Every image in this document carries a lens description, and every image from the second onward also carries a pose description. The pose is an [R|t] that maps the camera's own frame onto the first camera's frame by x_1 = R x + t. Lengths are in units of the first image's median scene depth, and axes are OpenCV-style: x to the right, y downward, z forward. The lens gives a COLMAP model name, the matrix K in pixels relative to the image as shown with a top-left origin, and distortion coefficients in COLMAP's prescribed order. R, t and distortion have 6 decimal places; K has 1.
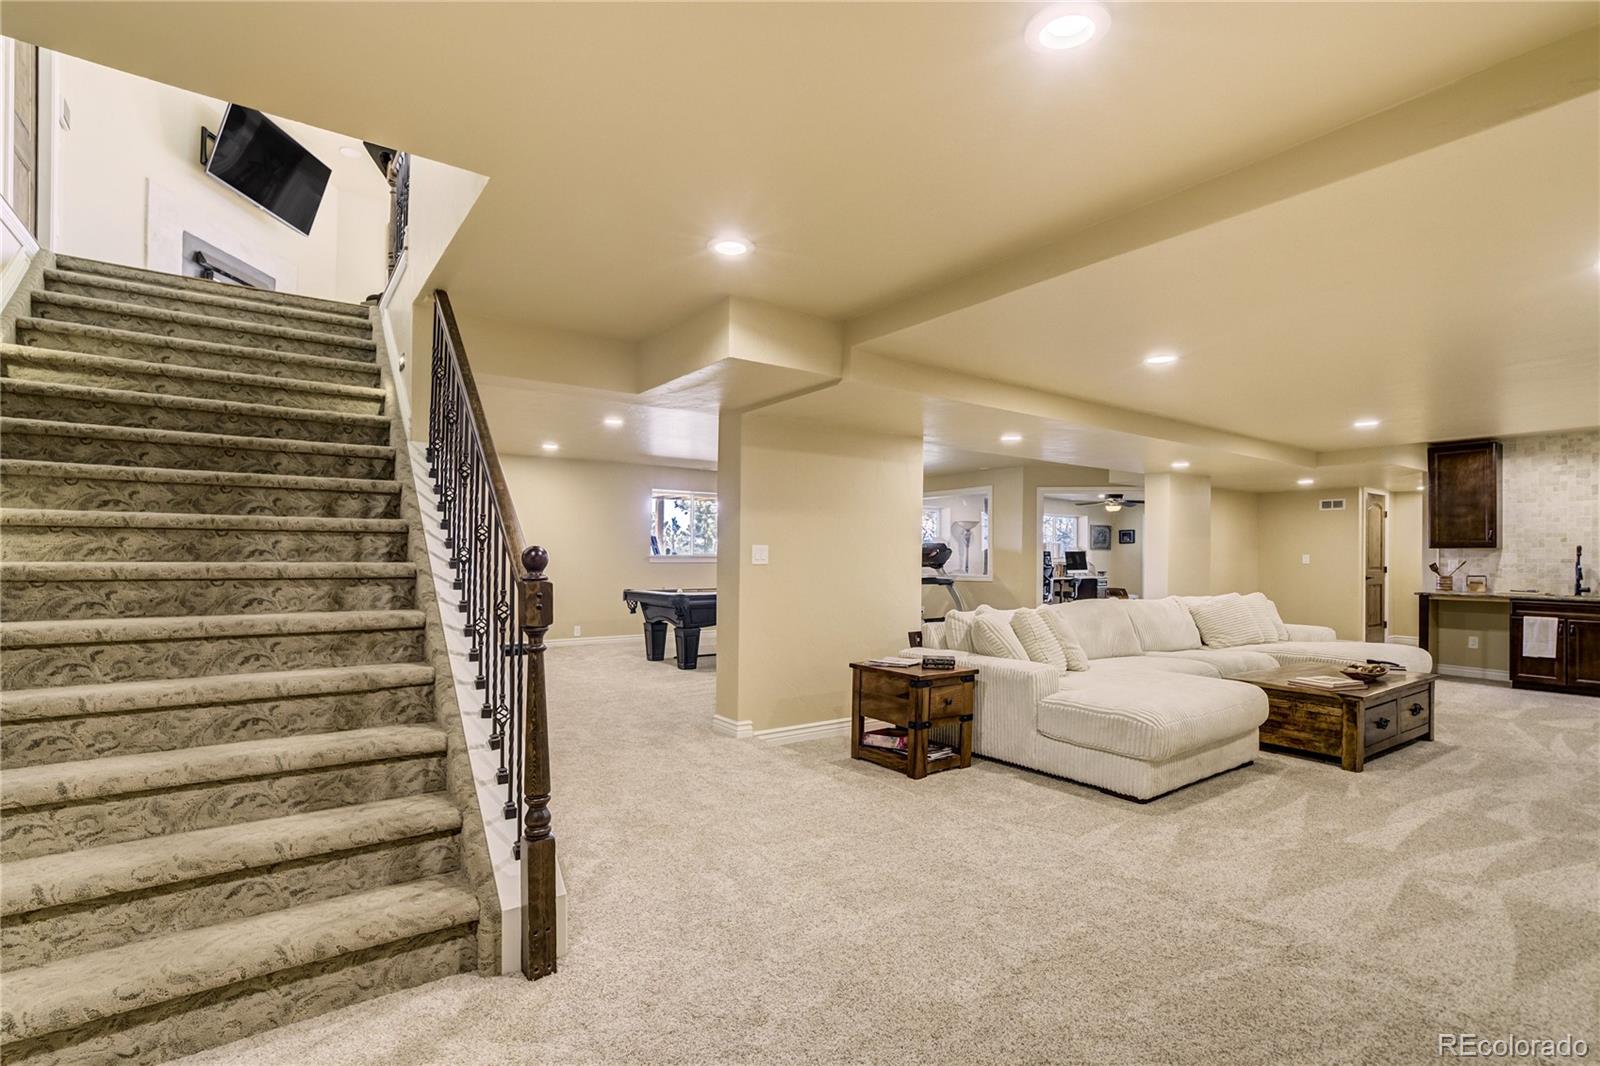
lens RADIAL K [[762.1, 0, 795.9], [0, 762.1, 550.7], [0, 0, 1]] dist [-0.034394, 0.019700]
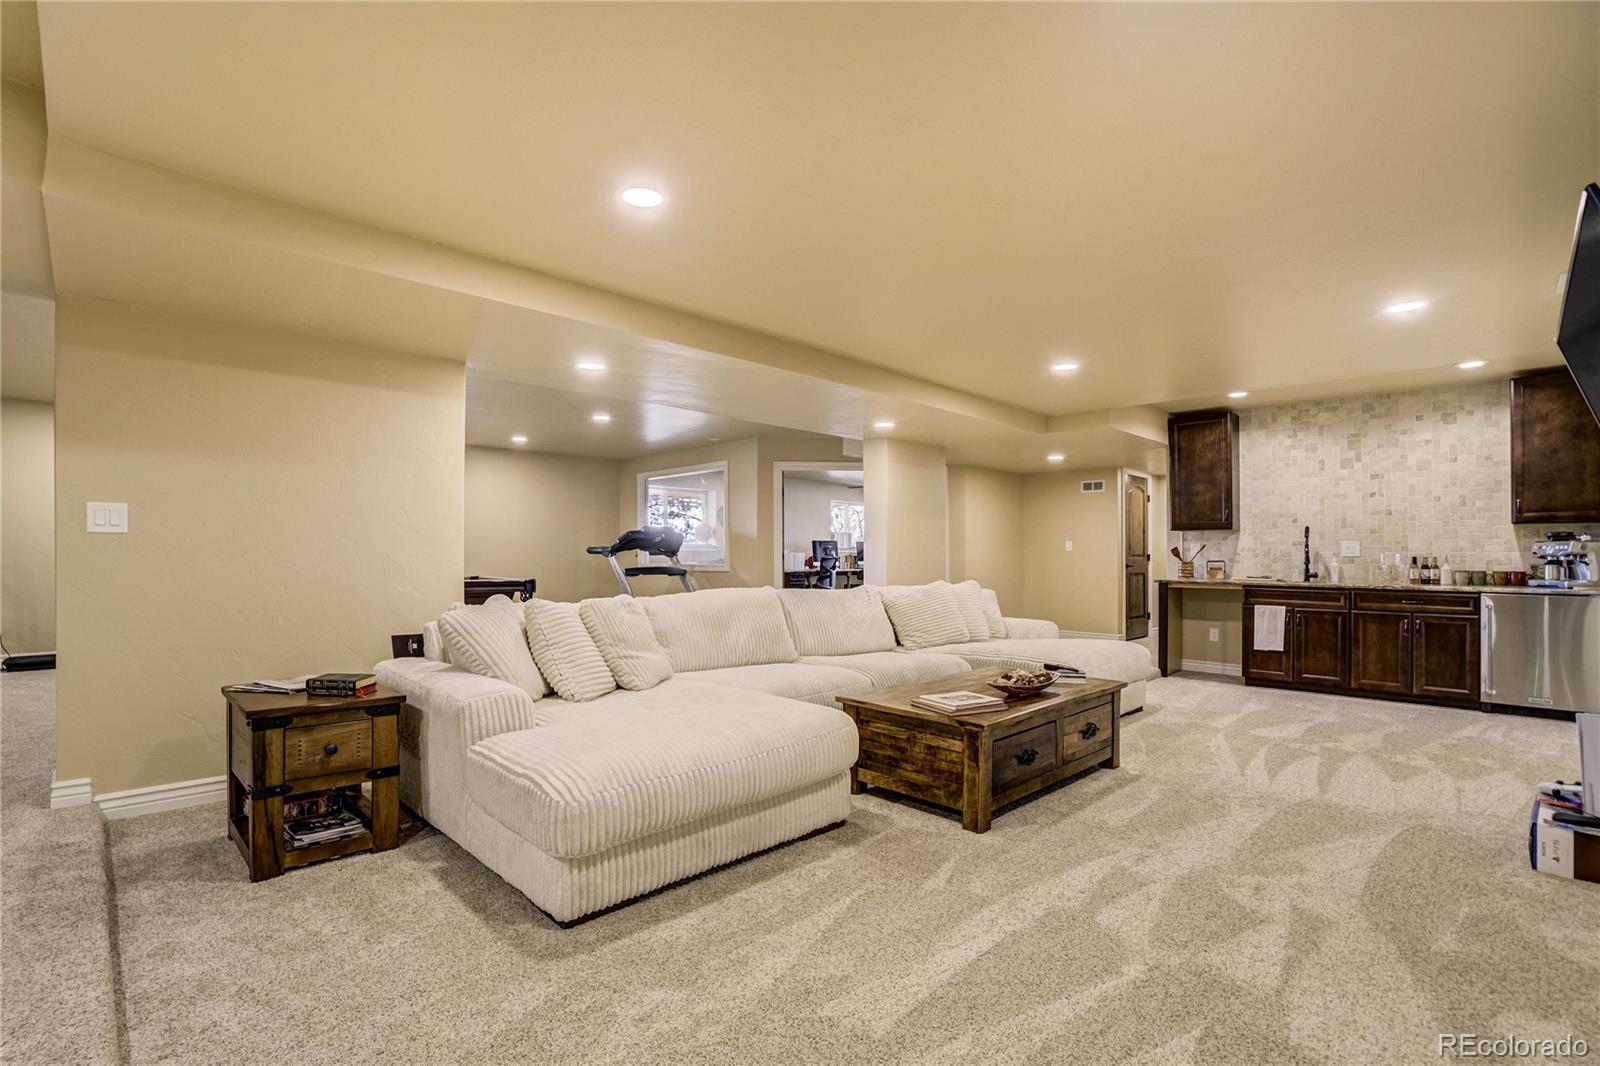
lens RADIAL K [[743.1, 0, 803.9], [0, 743.1, 544.1], [0, 0, 1]] dist [-0.059574, 0.027134]
pose [[0.988049, 0.002924, 0.154115, 0.306176], [-0.001857, 0.999973, -0.007062, 0.022017], [-0.154132, 0.006691, 0.988028, 0.226188]]
